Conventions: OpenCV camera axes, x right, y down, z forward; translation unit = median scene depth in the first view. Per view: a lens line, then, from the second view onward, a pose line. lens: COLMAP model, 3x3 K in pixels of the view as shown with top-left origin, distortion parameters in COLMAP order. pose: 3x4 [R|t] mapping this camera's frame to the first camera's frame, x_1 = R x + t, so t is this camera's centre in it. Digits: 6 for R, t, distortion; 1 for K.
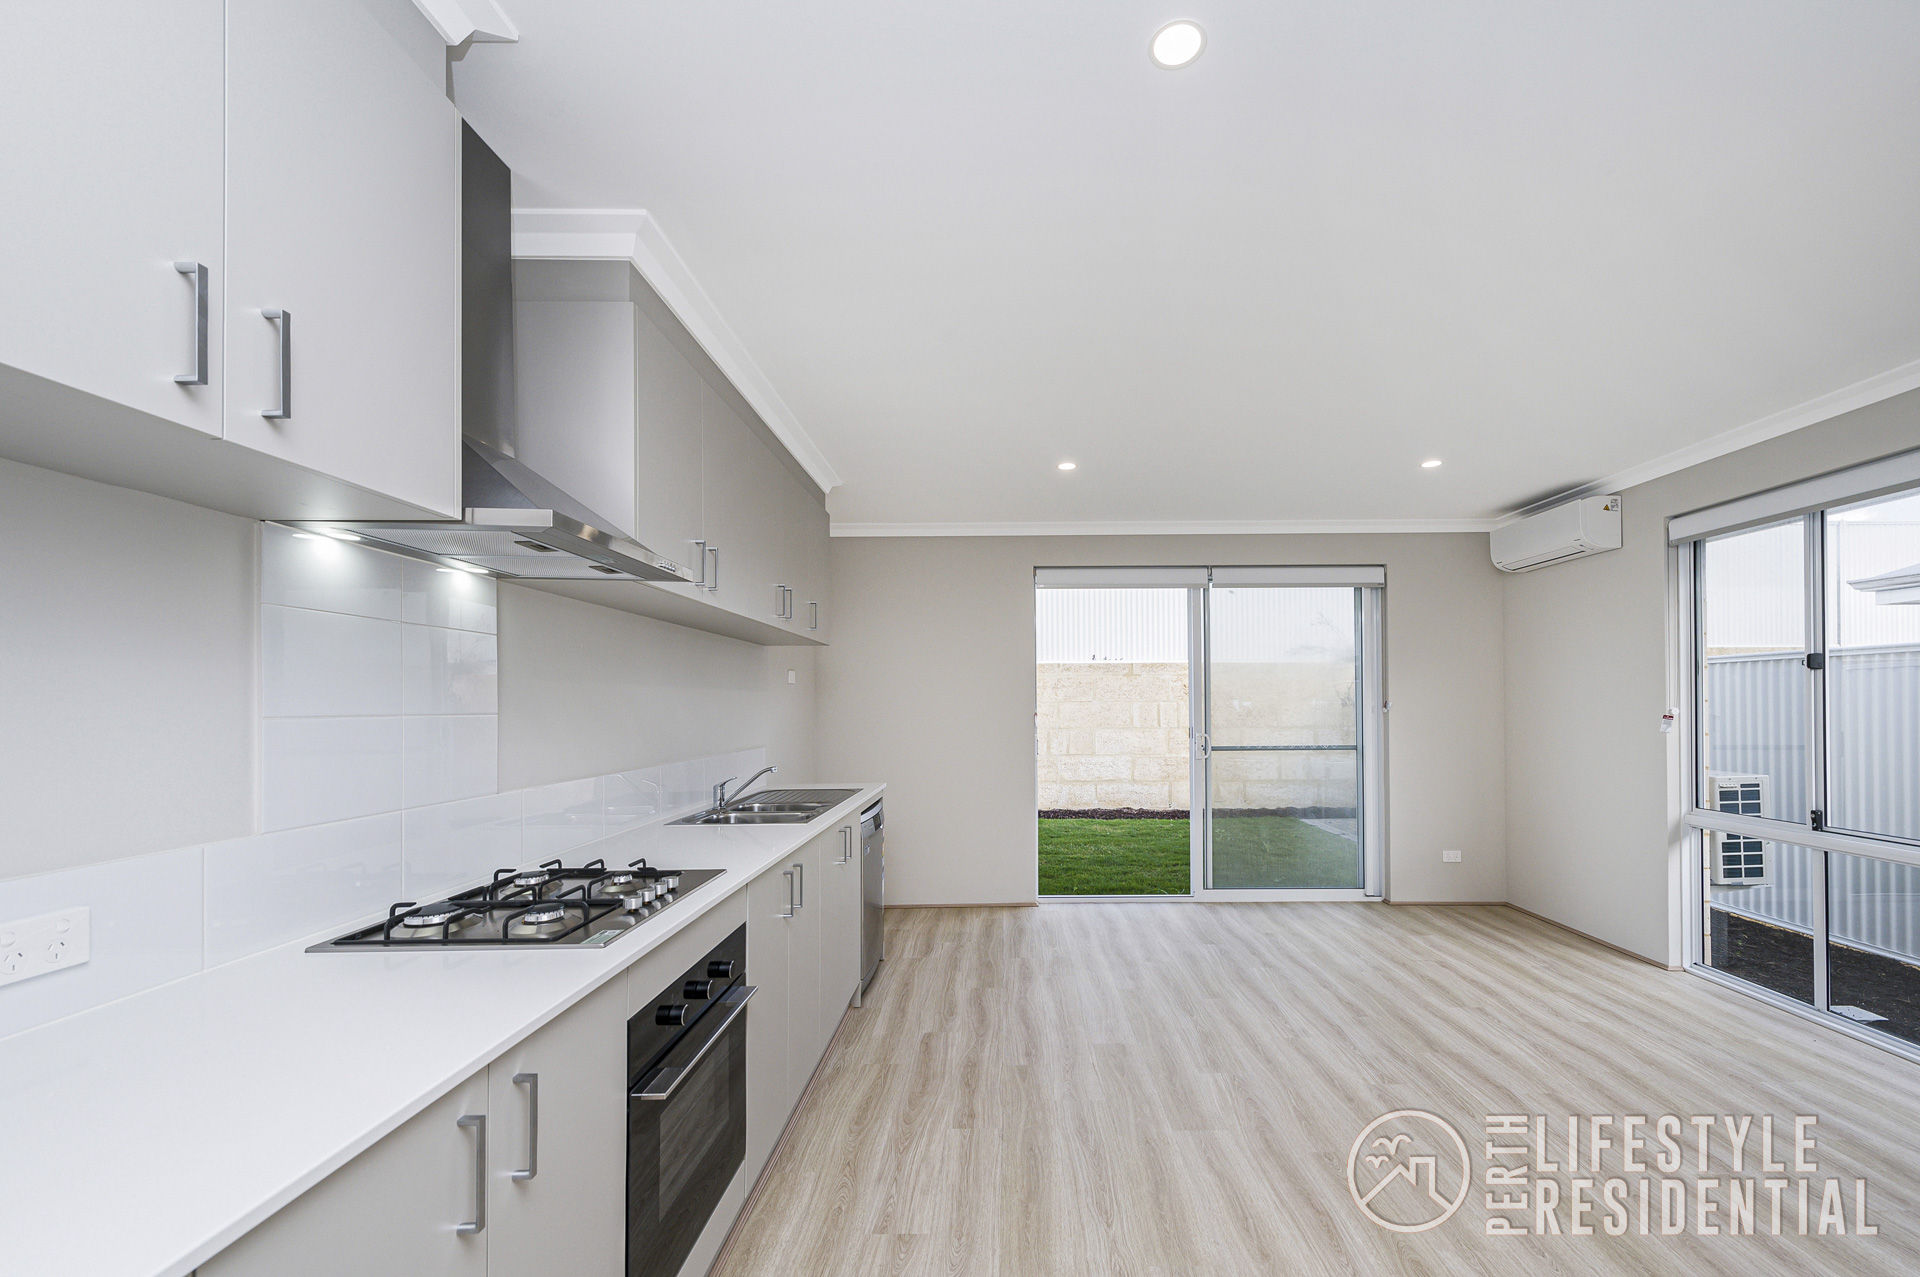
lens RADIAL K [[764.4, 0, 1008.2], [0, 764.4, 711.7], [0, 0, 1]] dist [0.007690, -0.006451]
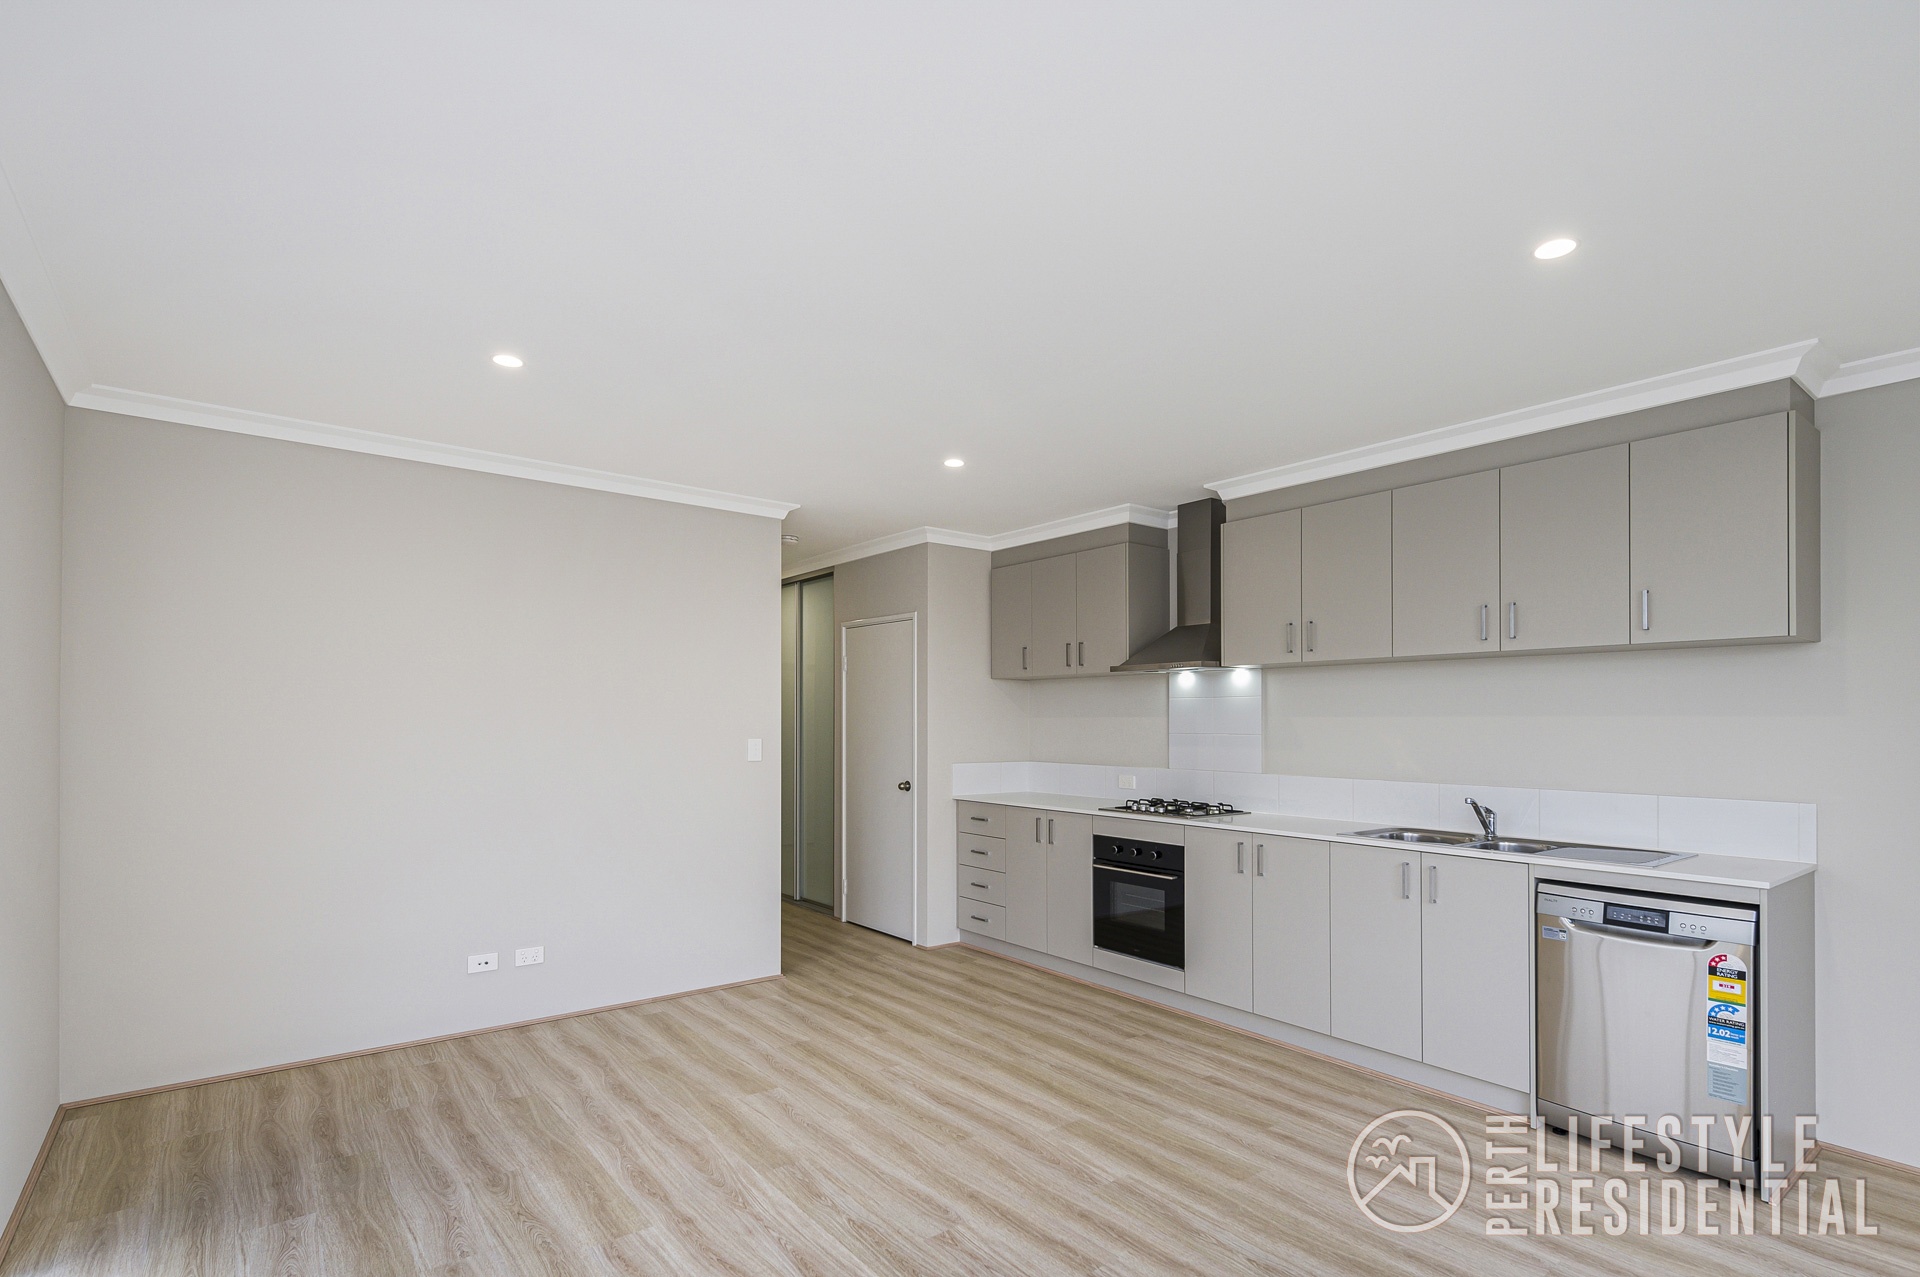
lens RADIAL K [[945.8, 0, 971.6], [0, 945.8, 696.2], [0, 0, 1]] dist [-0.003115, -0.001574]
pose [[-0.787527, -0.012572, -0.616152, 0.711915], [0.000102, 0.999789, -0.020530, -0.021730], [0.616280, -0.016231, -0.787360, 1.184067]]
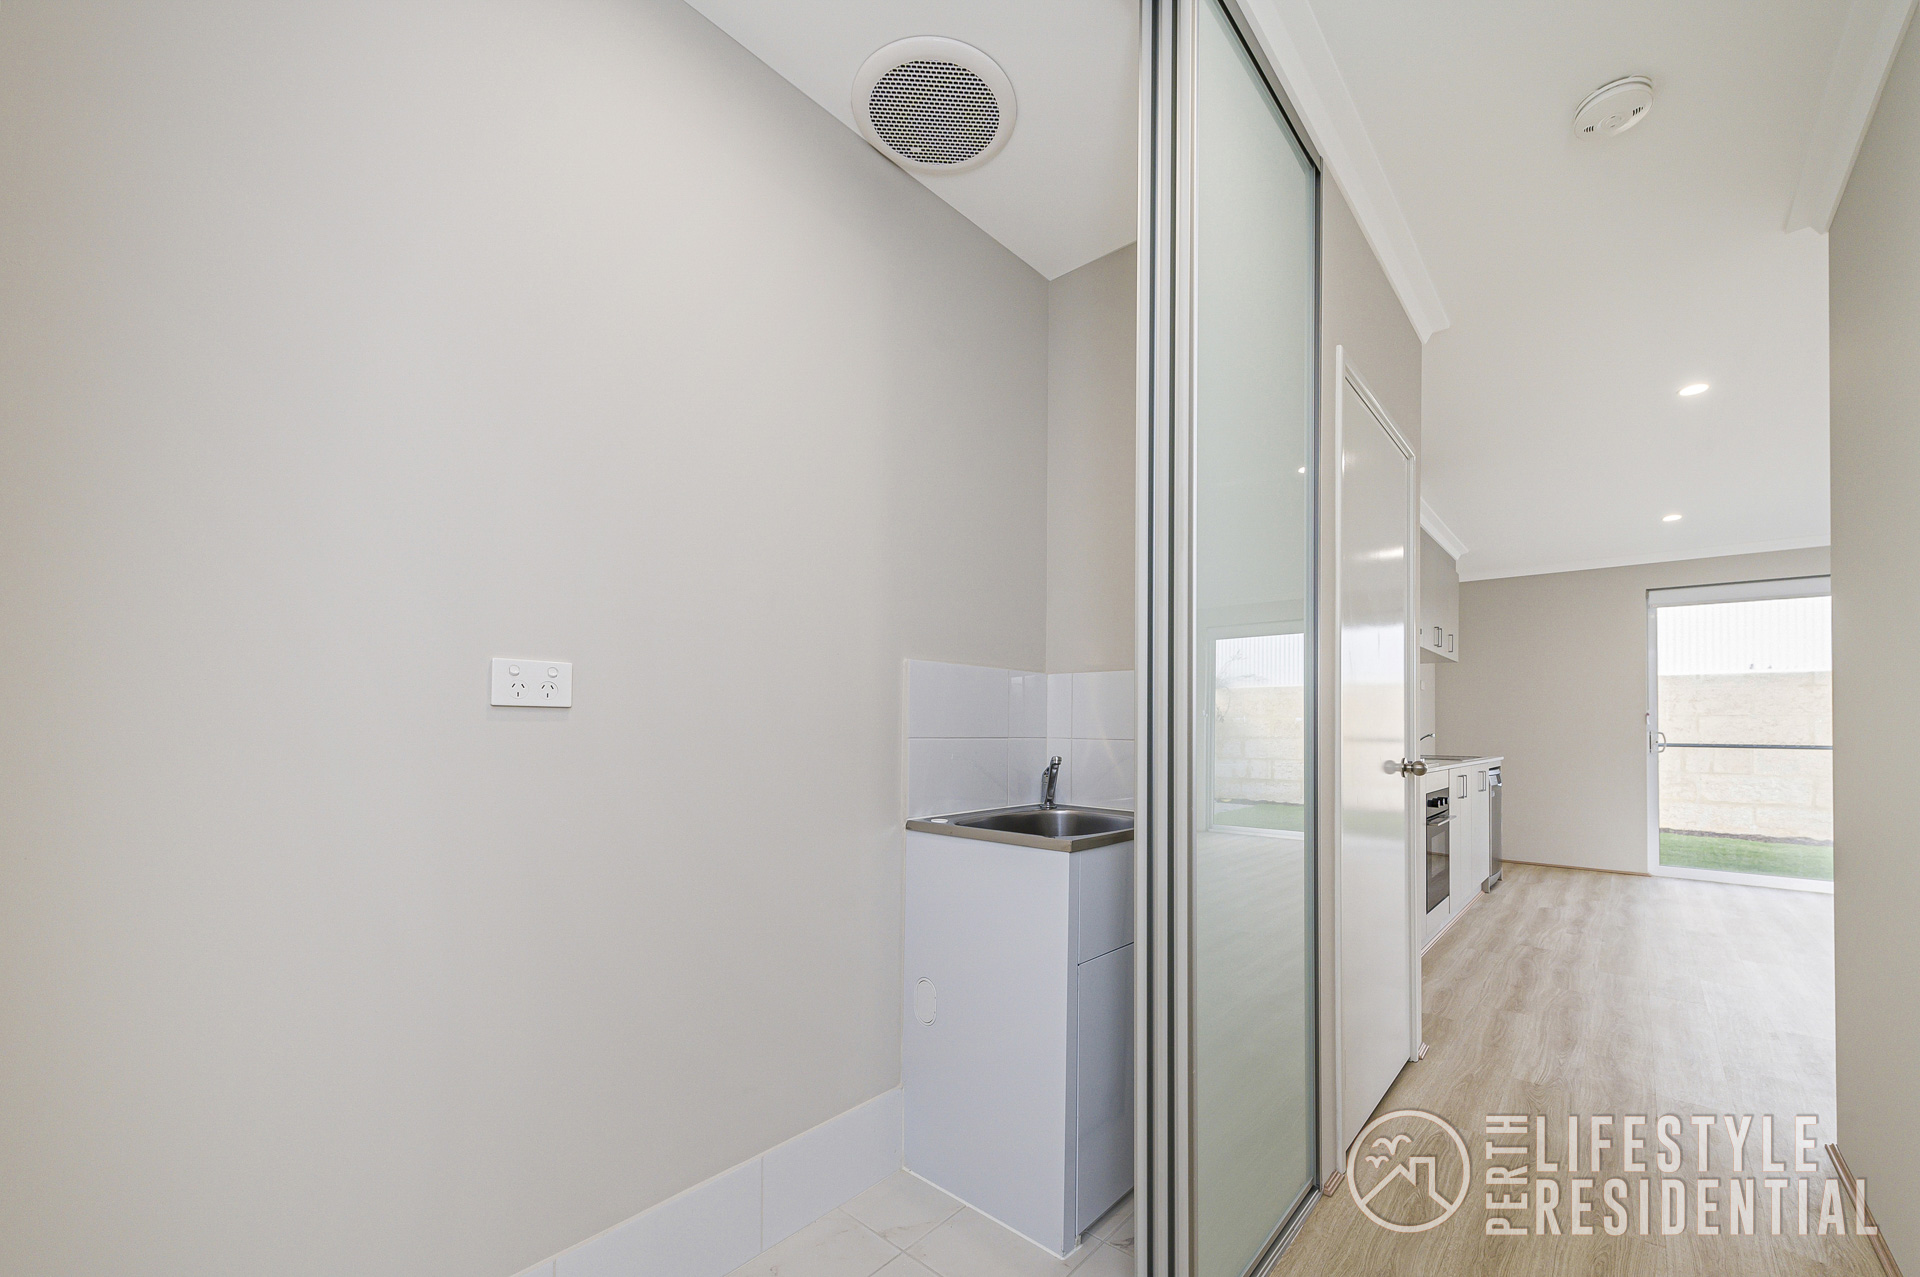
lens RADIAL K [[760.5, 0, 1006.5], [0, 760.5, 717.7], [0, 0, 1]] dist [0.001591, 0.000133]
pose [[0.768453, 0.002775, -0.639900, 0.034028], [-0.020525, 0.999583, -0.020313, 0.070792], [0.639577, 0.028744, 0.768189, -0.688388]]
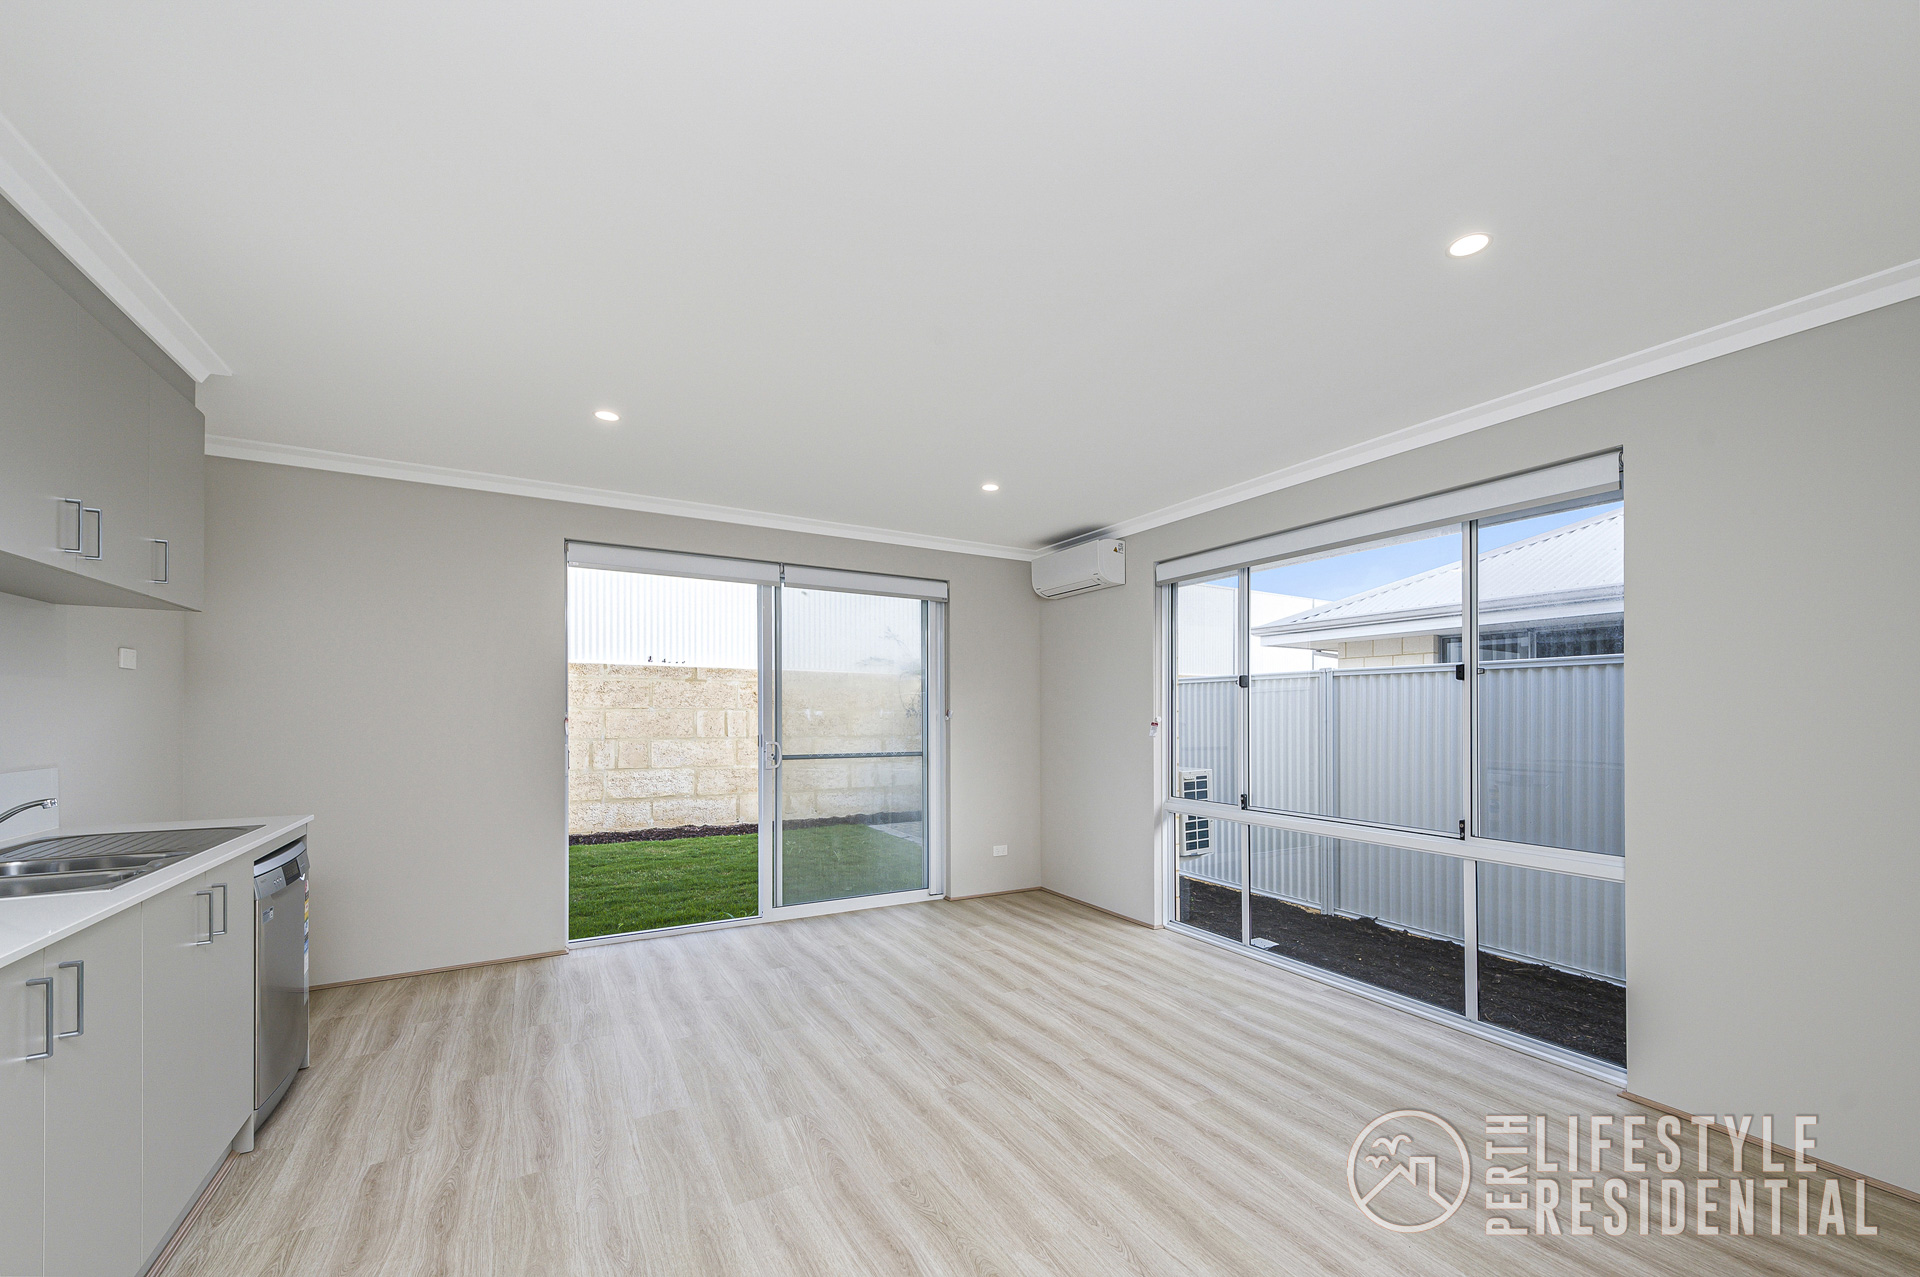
lens RADIAL K [[760.5, 0, 1006.5], [0, 760.5, 717.7], [0, 0, 1]] dist [0.001591, 0.000133]
pose [[0.854295, 0.007843, 0.519730, 0.018321], [-0.004266, 0.999958, -0.008078, 0.007487], [-0.519772, 0.004683, 0.854292, 0.072350]]
